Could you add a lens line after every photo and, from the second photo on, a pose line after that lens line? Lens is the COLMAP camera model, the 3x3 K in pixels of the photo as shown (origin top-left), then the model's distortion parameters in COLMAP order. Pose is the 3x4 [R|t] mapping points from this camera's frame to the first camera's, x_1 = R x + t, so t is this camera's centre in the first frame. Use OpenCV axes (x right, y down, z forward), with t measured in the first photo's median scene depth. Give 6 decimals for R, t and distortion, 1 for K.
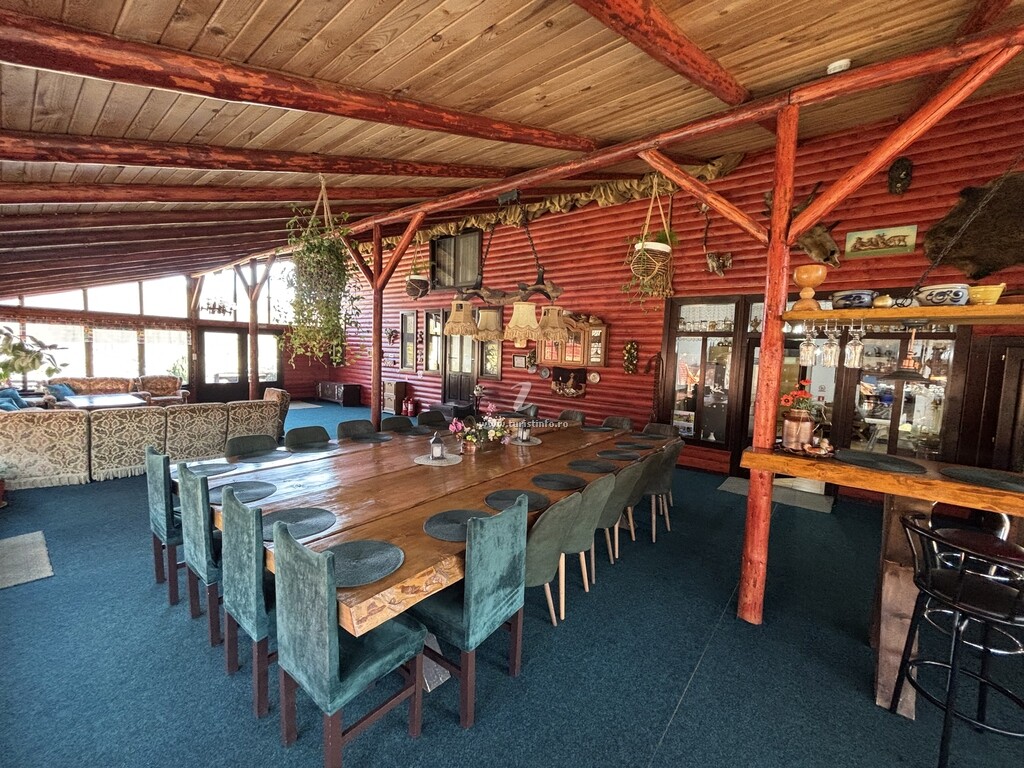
lens RADIAL K [[411.0, 0, 510.8], [0, 411.0, 384.3], [0, 0, 1]] dist [-0.001413, 0.000440]
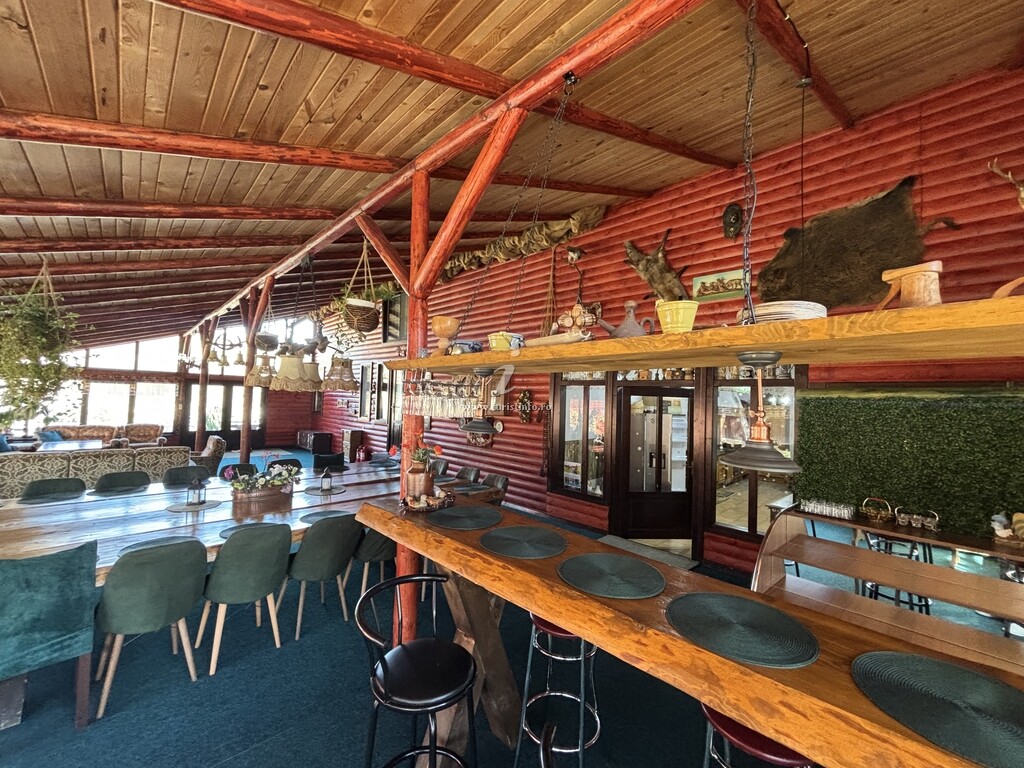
lens RADIAL K [[411.0, 0, 515.1], [0, 411.0, 383.0], [0, 0, 1]] dist [-0.001413, 0.000440]
pose [[0.992557, -0.010501, -0.121326, 0.339151], [-0.004204, 0.992727, -0.120310, -0.001912], [0.121707, 0.119925, 0.985295, 0.011341]]
